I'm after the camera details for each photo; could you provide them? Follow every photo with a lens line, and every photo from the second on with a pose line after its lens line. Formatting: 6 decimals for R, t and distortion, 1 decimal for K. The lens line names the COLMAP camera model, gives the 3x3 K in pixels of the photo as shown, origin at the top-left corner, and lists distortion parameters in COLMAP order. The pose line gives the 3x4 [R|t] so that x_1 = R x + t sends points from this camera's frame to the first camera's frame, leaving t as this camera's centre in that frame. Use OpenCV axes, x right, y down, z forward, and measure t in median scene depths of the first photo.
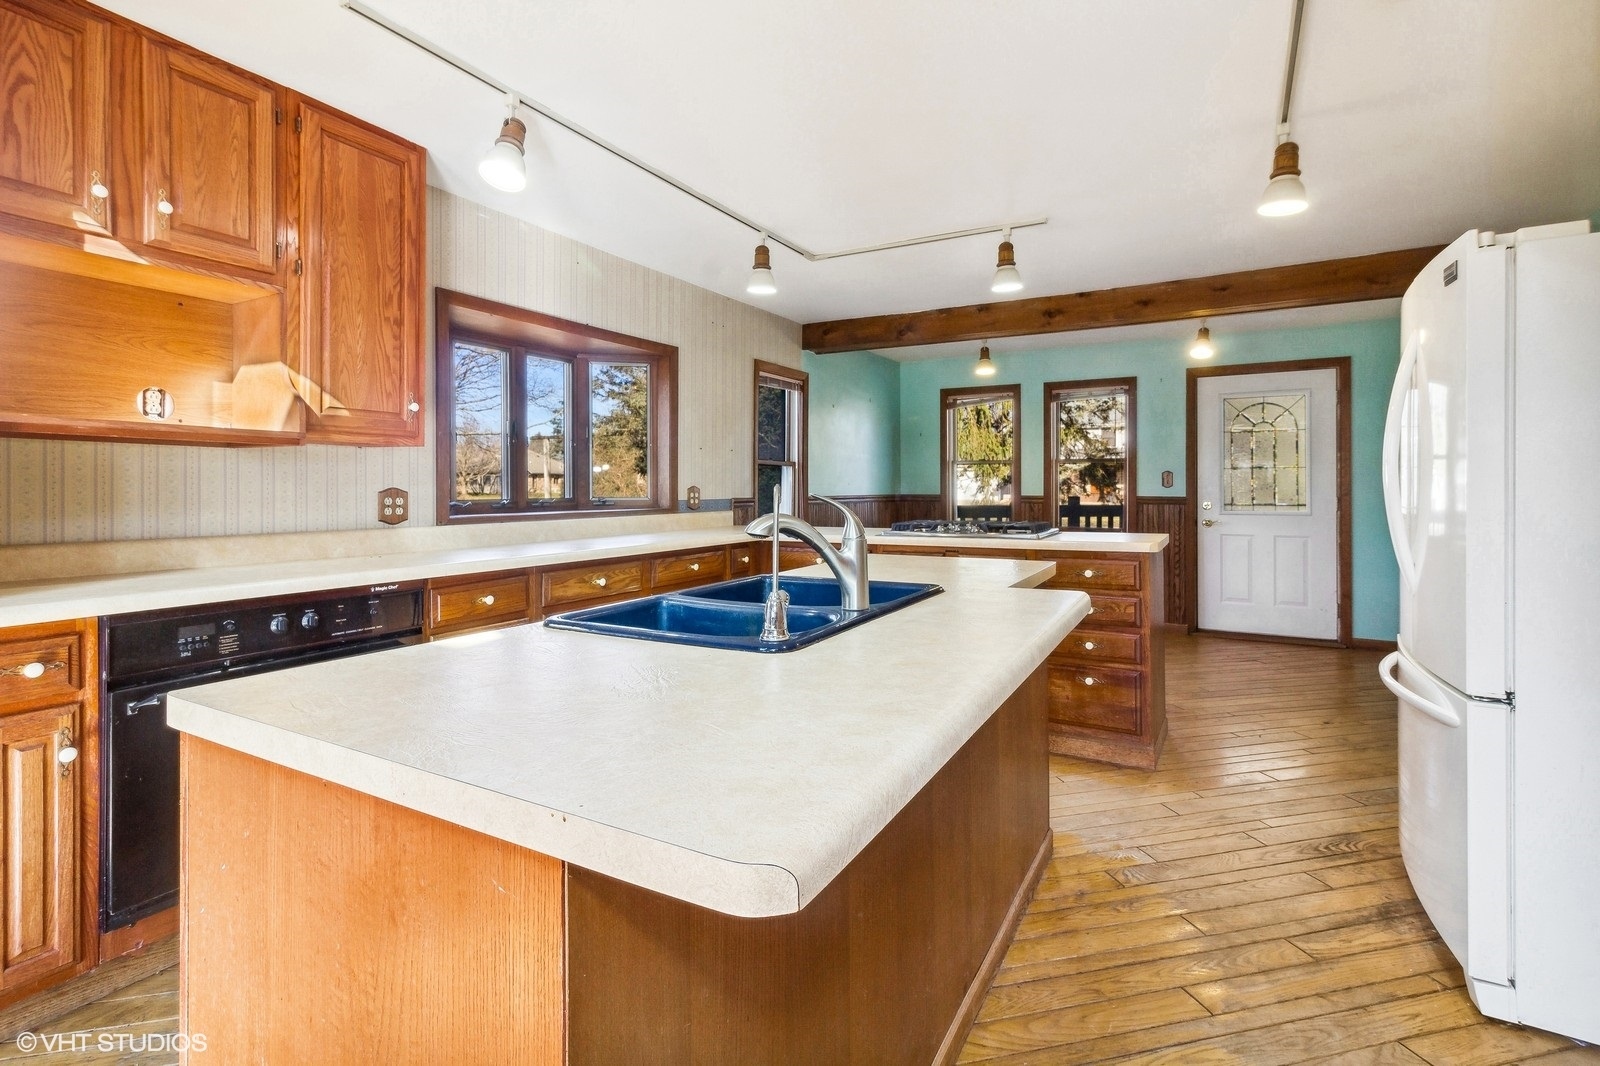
lens RADIAL K [[757.1, 0, 799.3], [0, 757.1, 485.9], [0, 0, 1]] dist [0.002295, 0.000624]
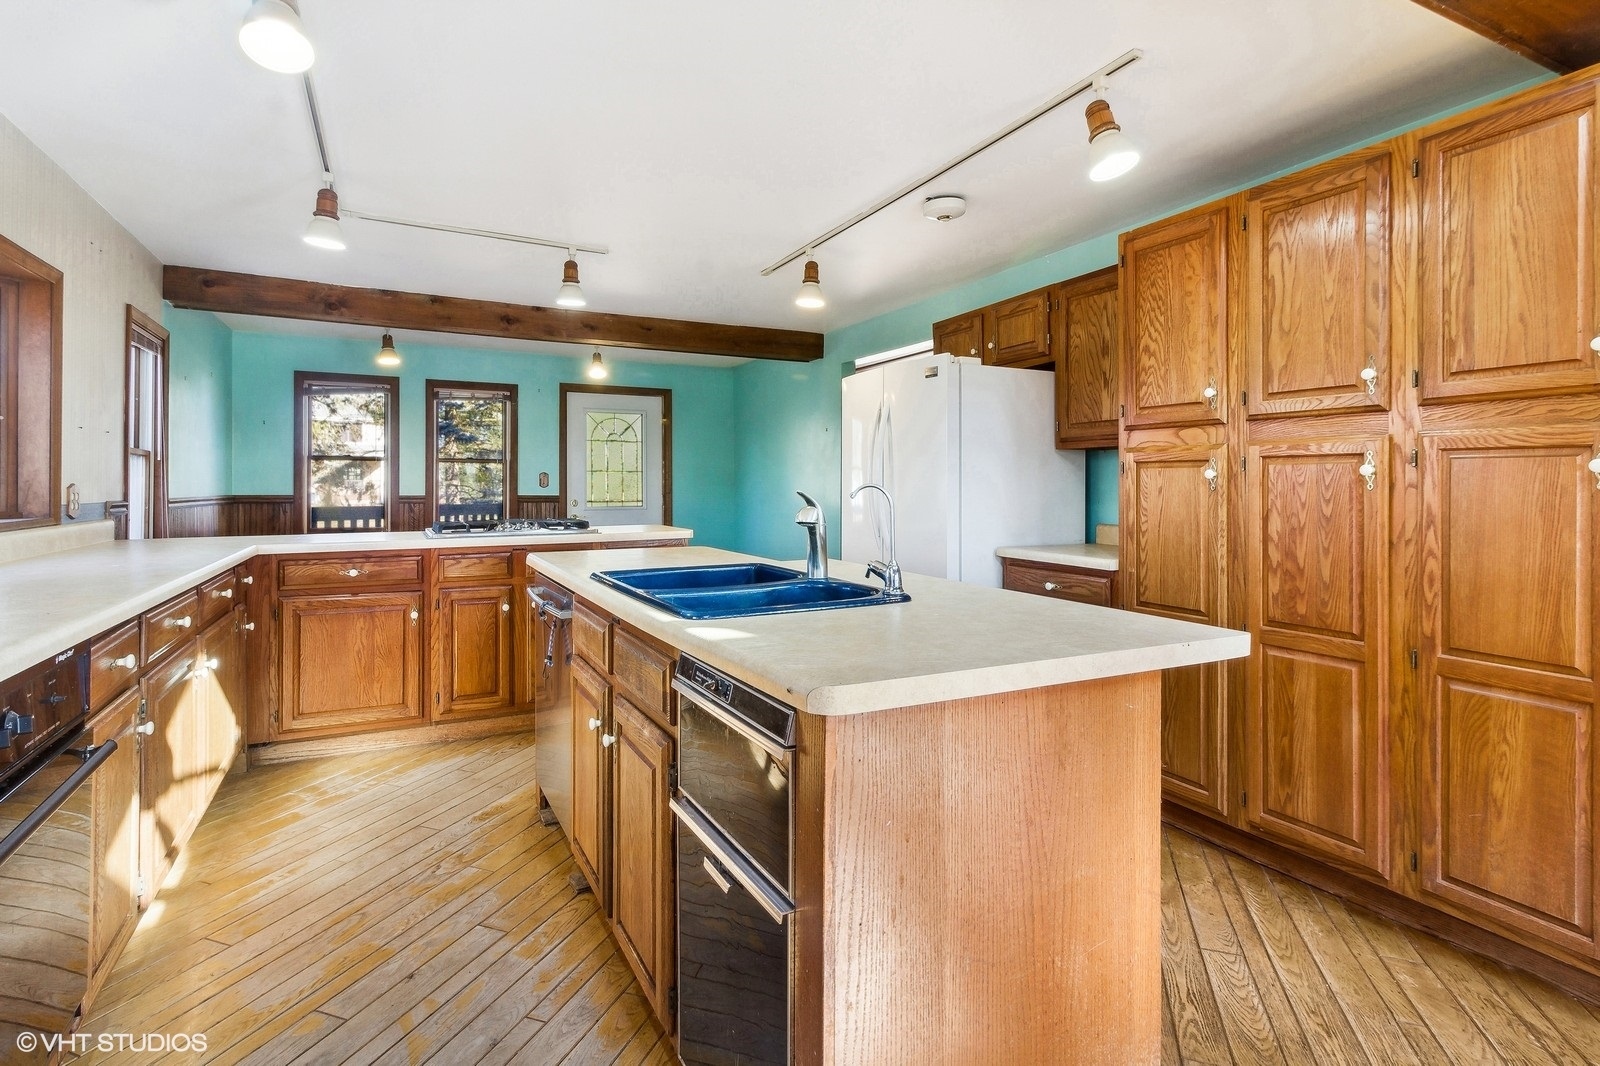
lens RADIAL K [[757.1, 0, 799.3], [0, 757.1, 485.9], [0, 0, 1]] dist [0.002295, 0.000624]
pose [[0.543498, 0.002713, 0.839406, -0.271224], [-0.002488, 0.999996, -0.001621, 0.001405], [-0.839407, -0.001208, 0.543502, 0.078963]]
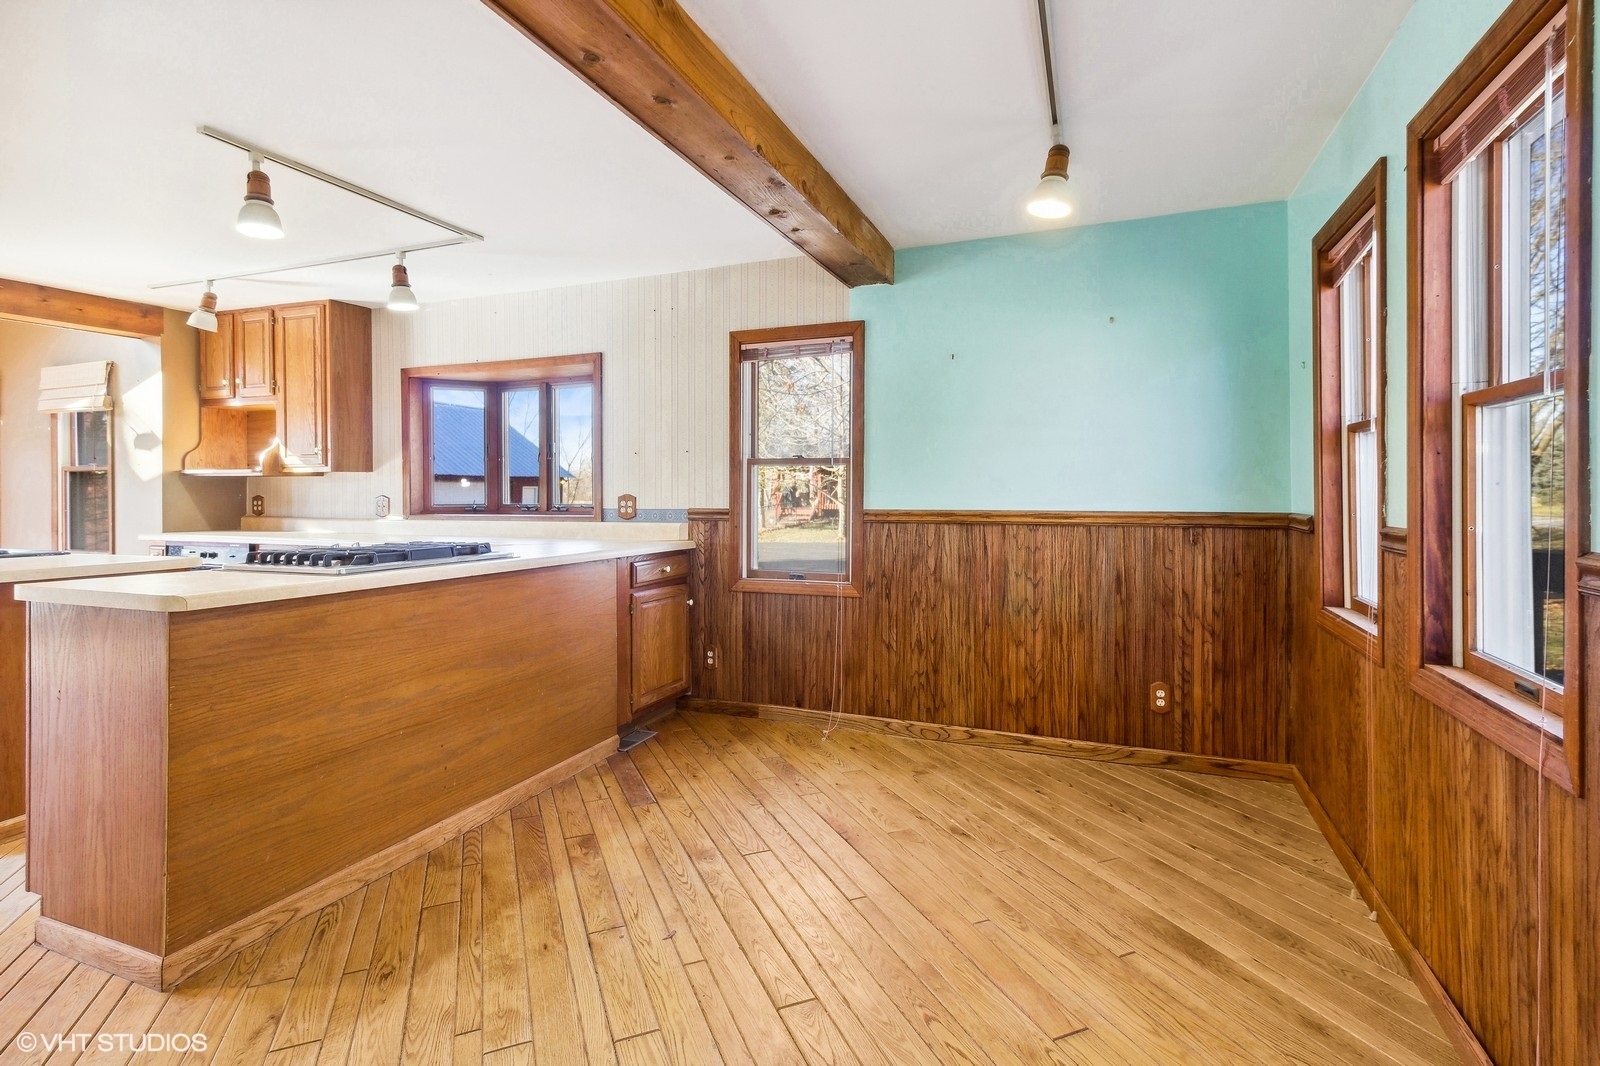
lens RADIAL K [[789.6, 0, 798.6], [0, 789.6, 489.2], [0, 0, 1]] dist [0.010705, 0.000760]
pose [[0.132035, -0.002352, -0.991242, 0.681541], [0.003475, 0.999992, -0.001909, -0.002577], [0.991239, -0.003192, 0.132042, 0.864593]]
